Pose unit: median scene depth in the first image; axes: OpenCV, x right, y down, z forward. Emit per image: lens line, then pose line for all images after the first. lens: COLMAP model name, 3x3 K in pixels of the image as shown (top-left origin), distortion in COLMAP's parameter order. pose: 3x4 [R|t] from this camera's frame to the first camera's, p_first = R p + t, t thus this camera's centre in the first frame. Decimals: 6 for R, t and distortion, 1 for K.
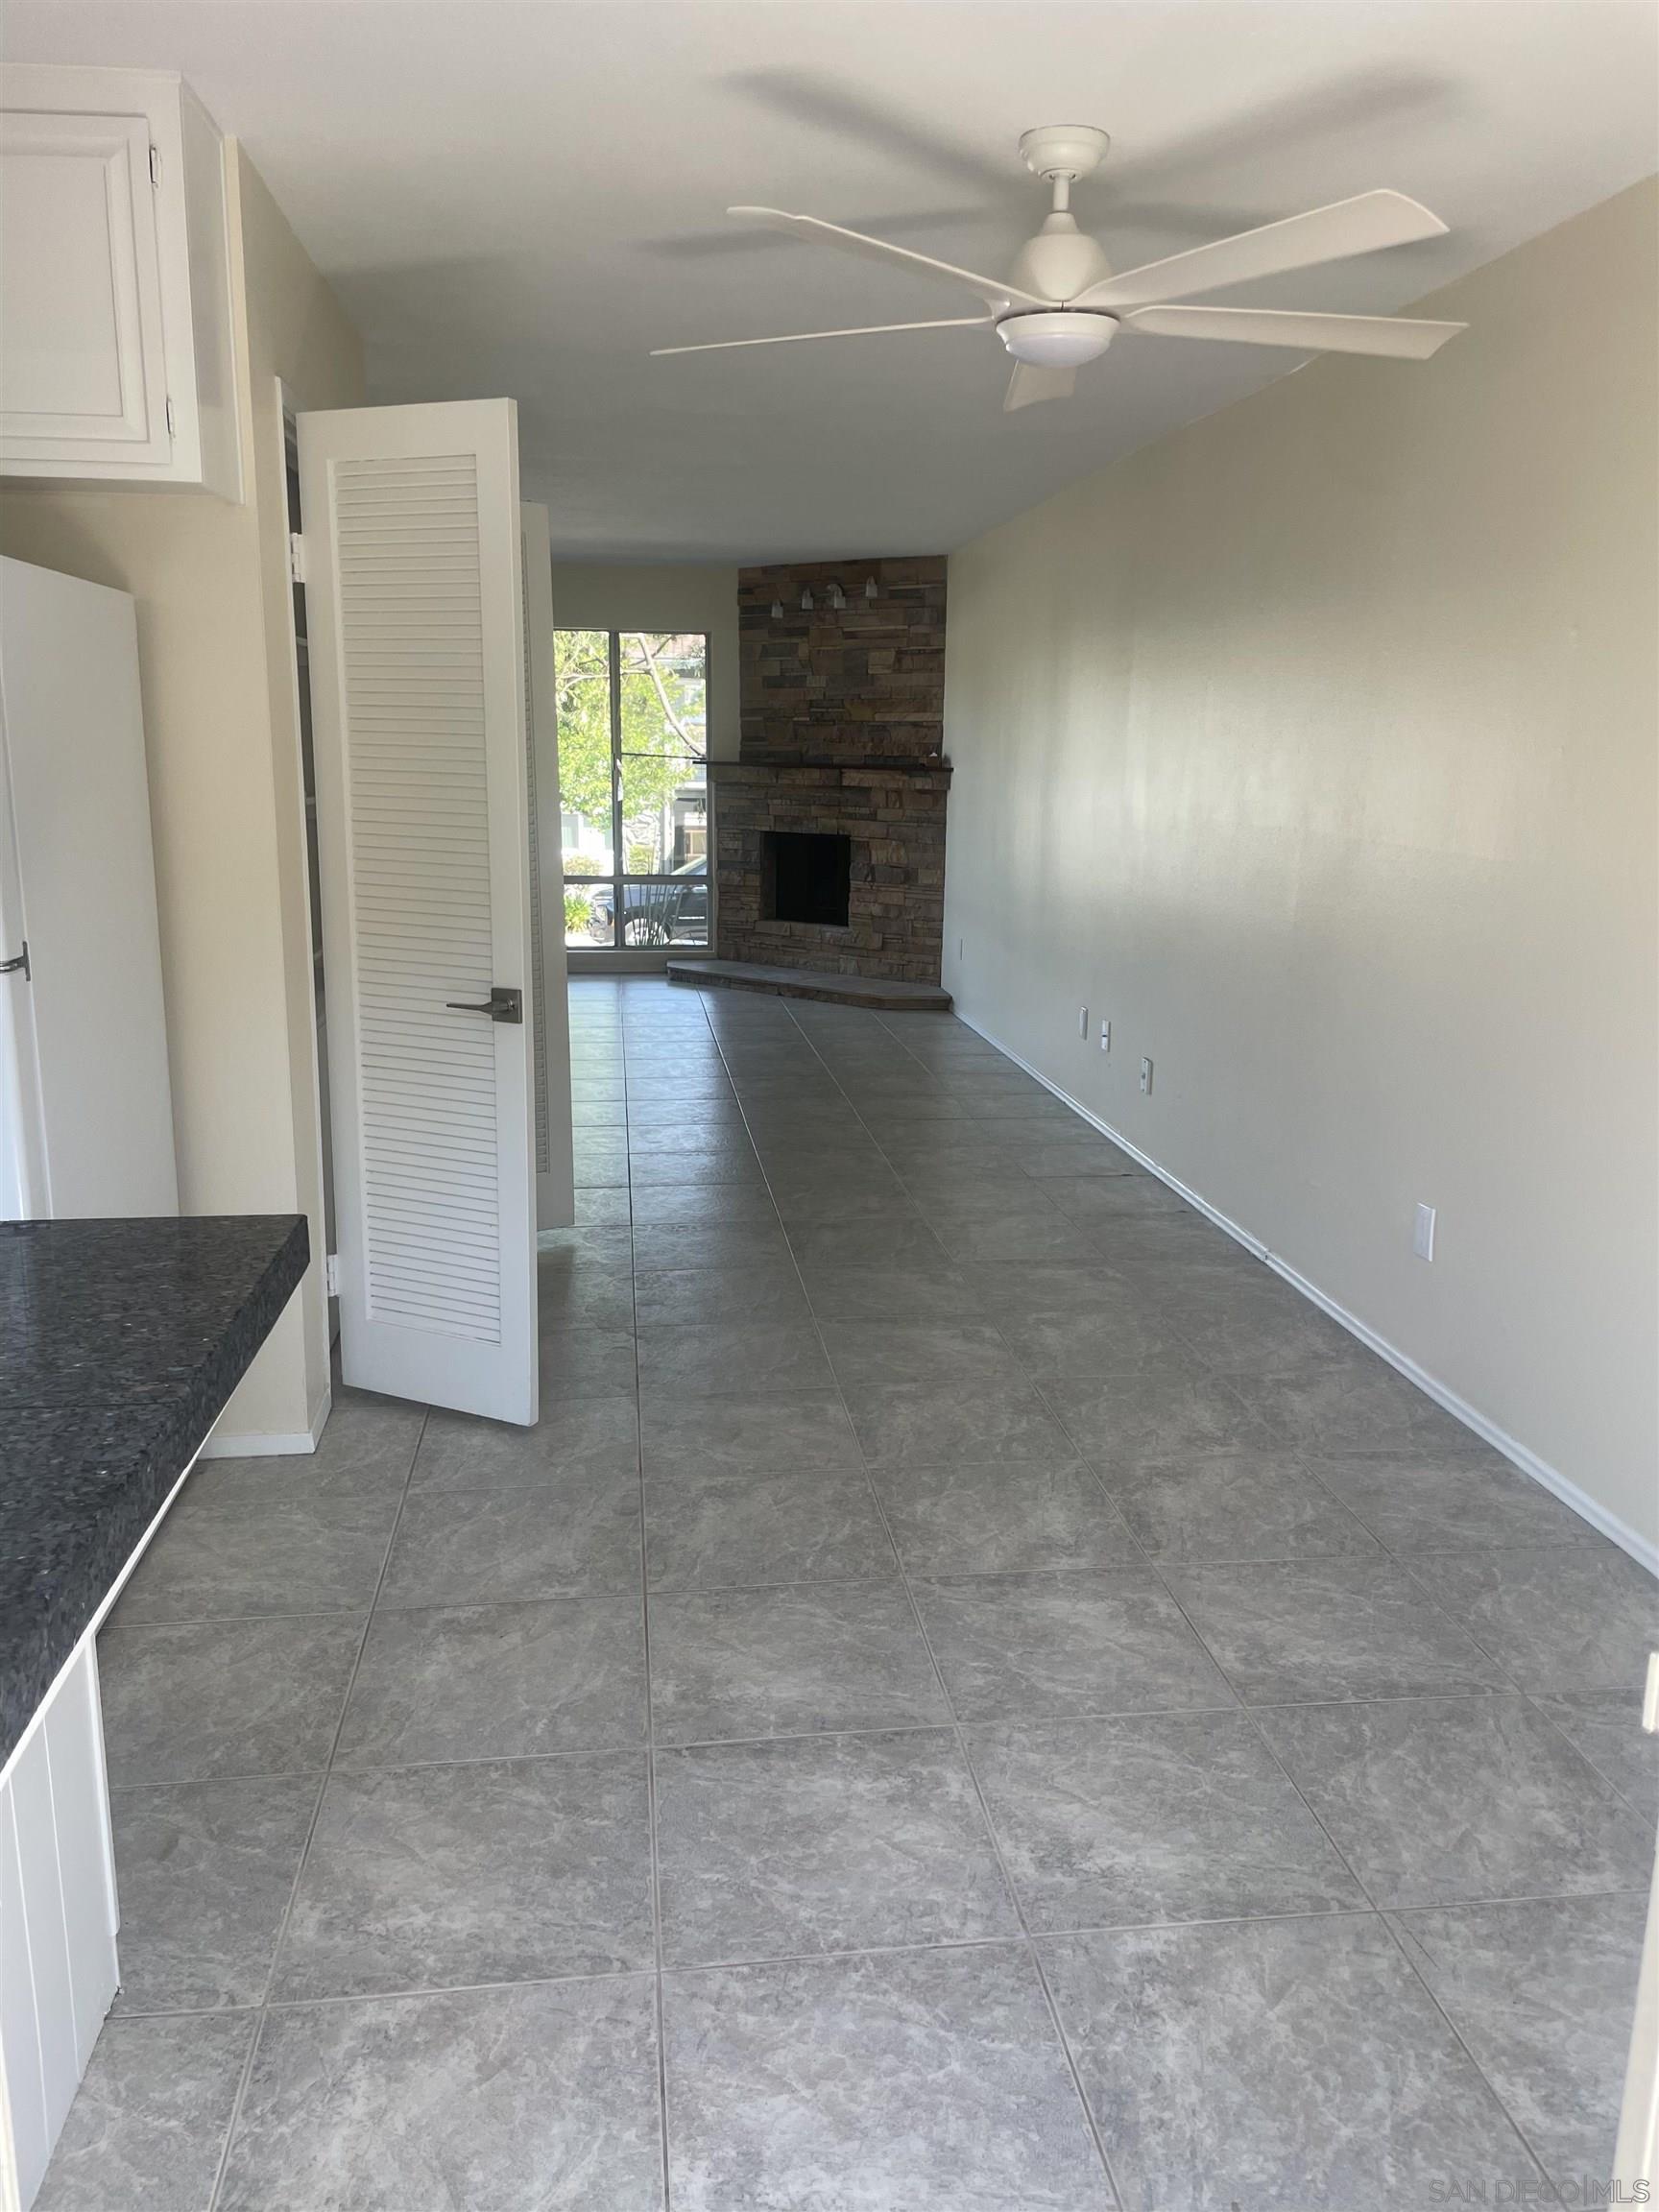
lens RADIAL K [[1681.2, 0, 839.1], [0, 1681.2, 1116.5], [0, 0, 1]] dist [0.085596, -0.119584]
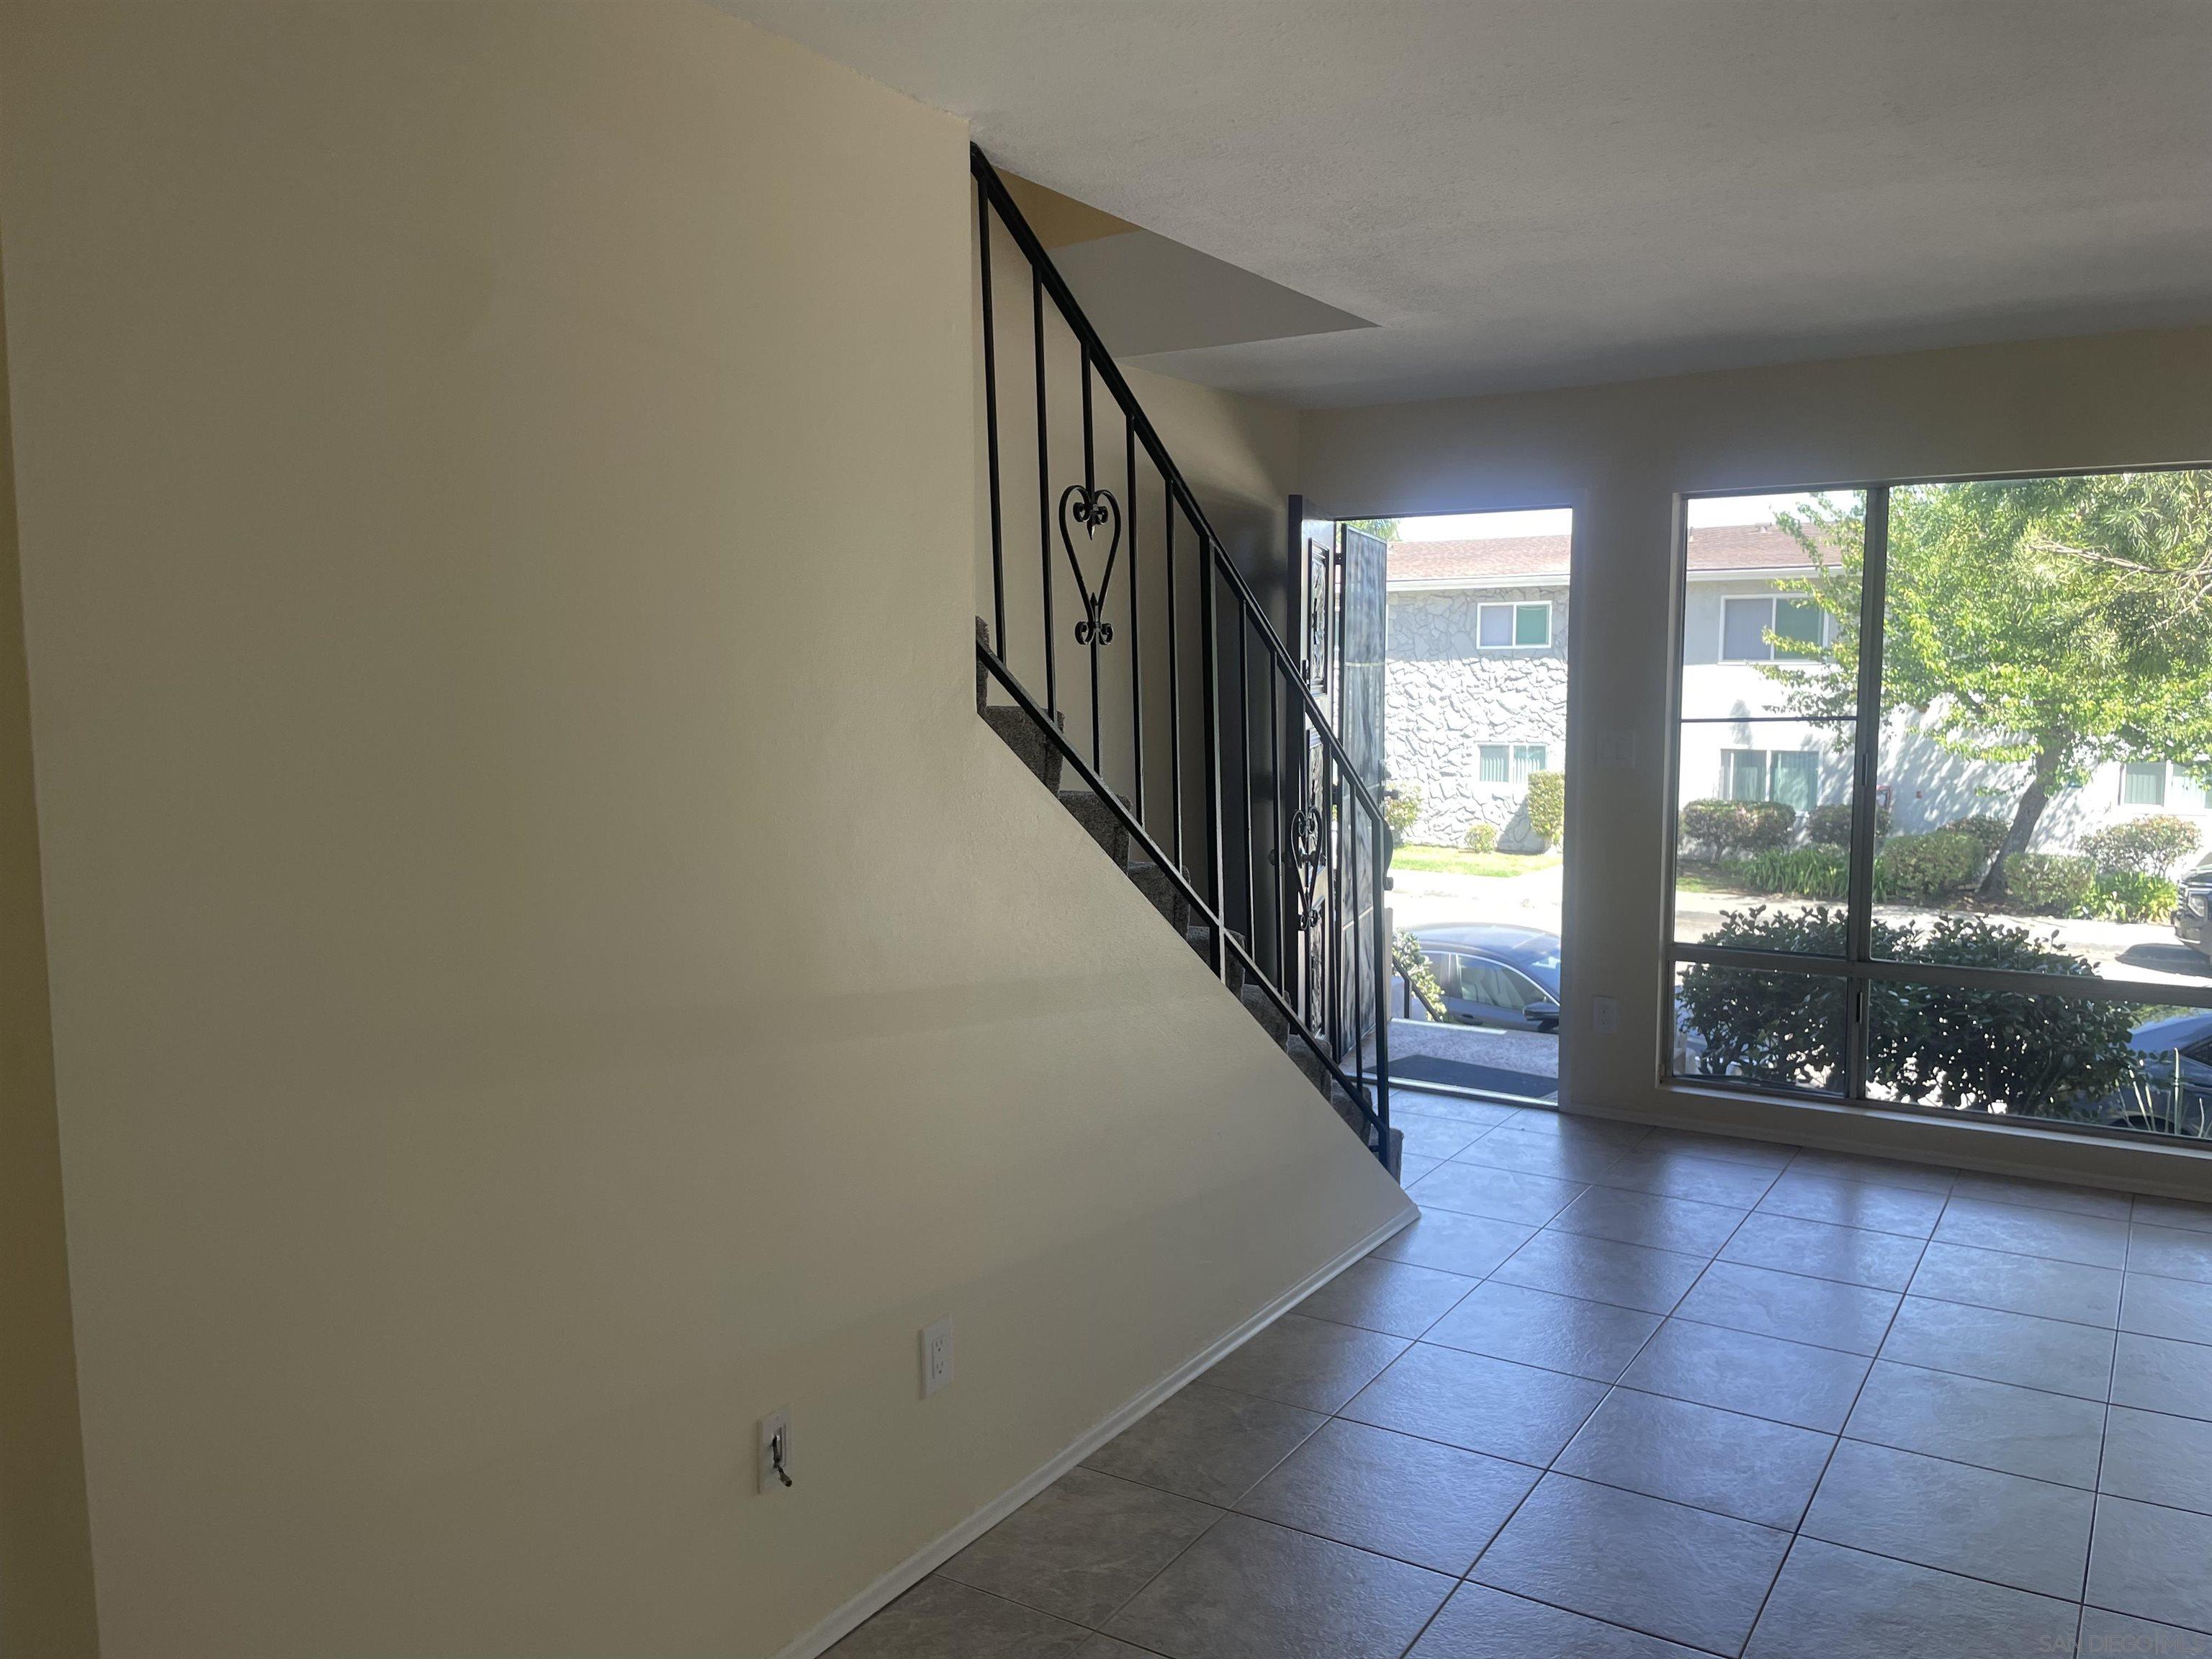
lens RADIAL K [[1681.2, 0, 1141.6], [0, 1681.2, 836.5], [0, 0, 1]] dist [0.085596, -0.119584]
pose [[0.775378, 0.048378, -0.629641, -0.102066], [-0.121360, 0.989891, -0.073393, -0.123481], [0.619726, 0.133321, 0.773411, 0.494543]]
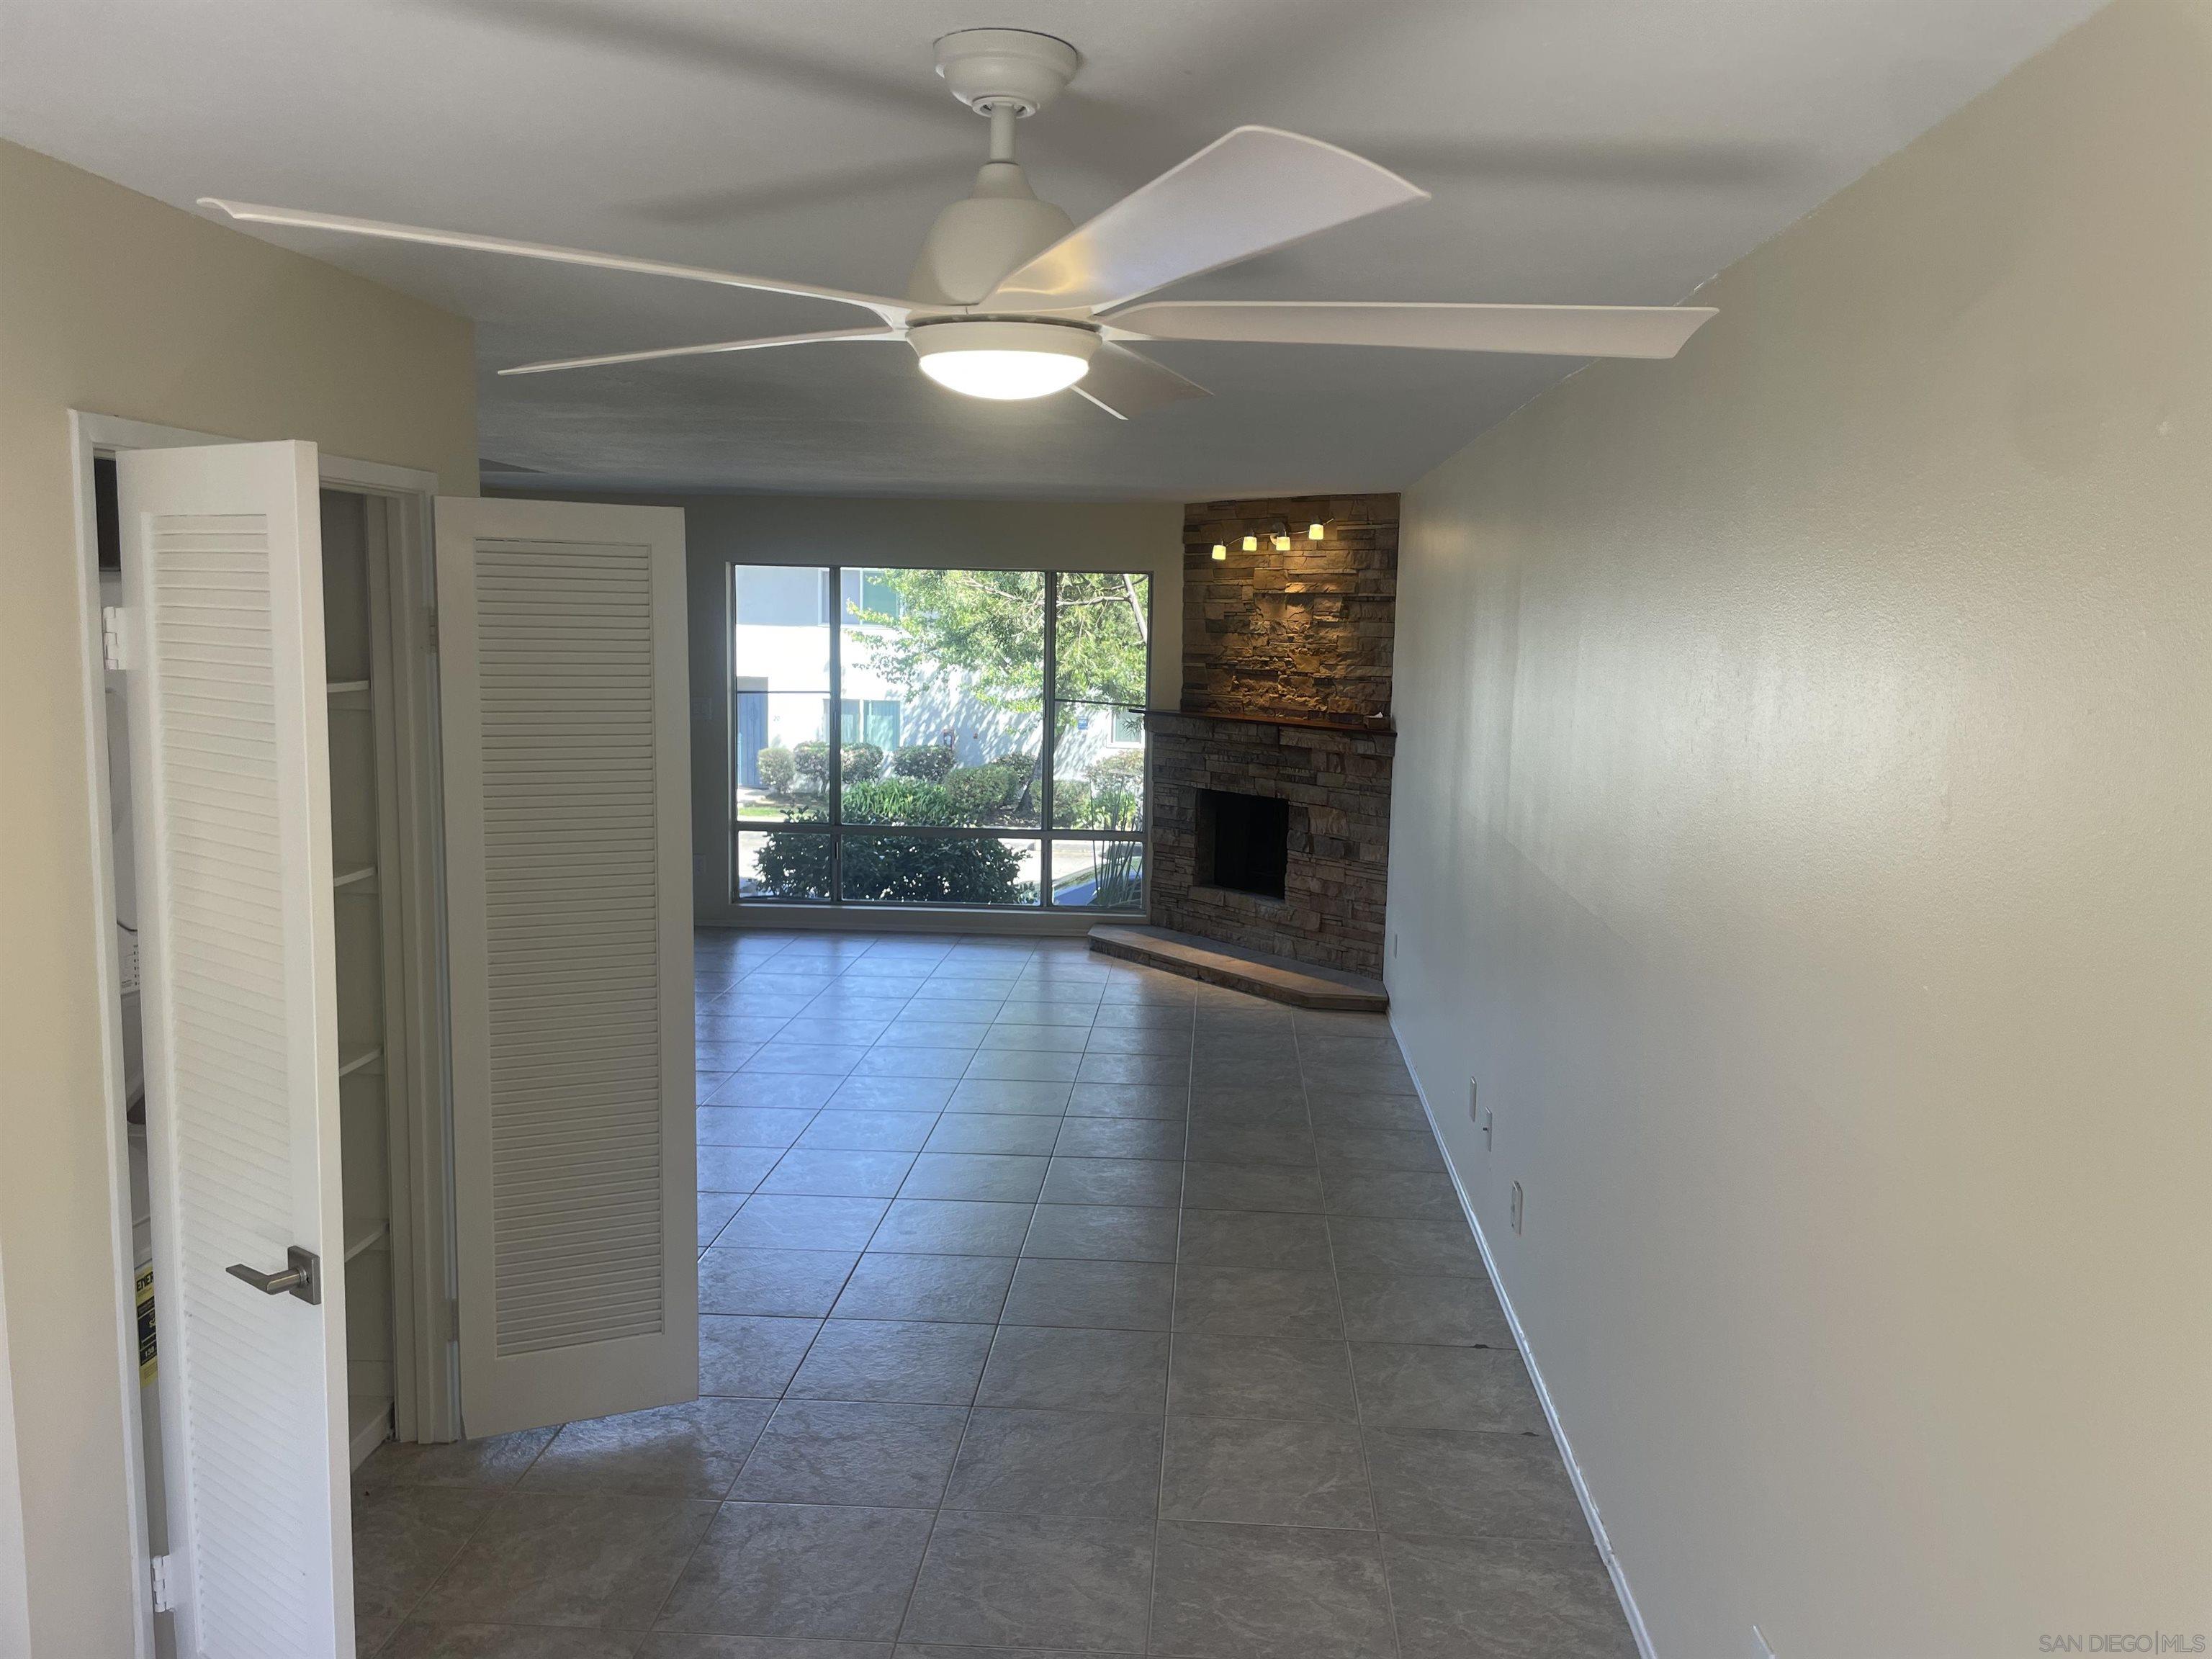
lens RADIAL K [[1681.2, 0, 1120.3], [0, 1681.2, 830.6], [0, 0, 1]] dist [0.085596, -0.119584]
pose [[0.980966, 0.031246, -0.191650, 0.089666], [-0.048703, 0.995012, -0.087062, -0.070554], [0.187974, 0.094739, 0.977594, 0.127310]]
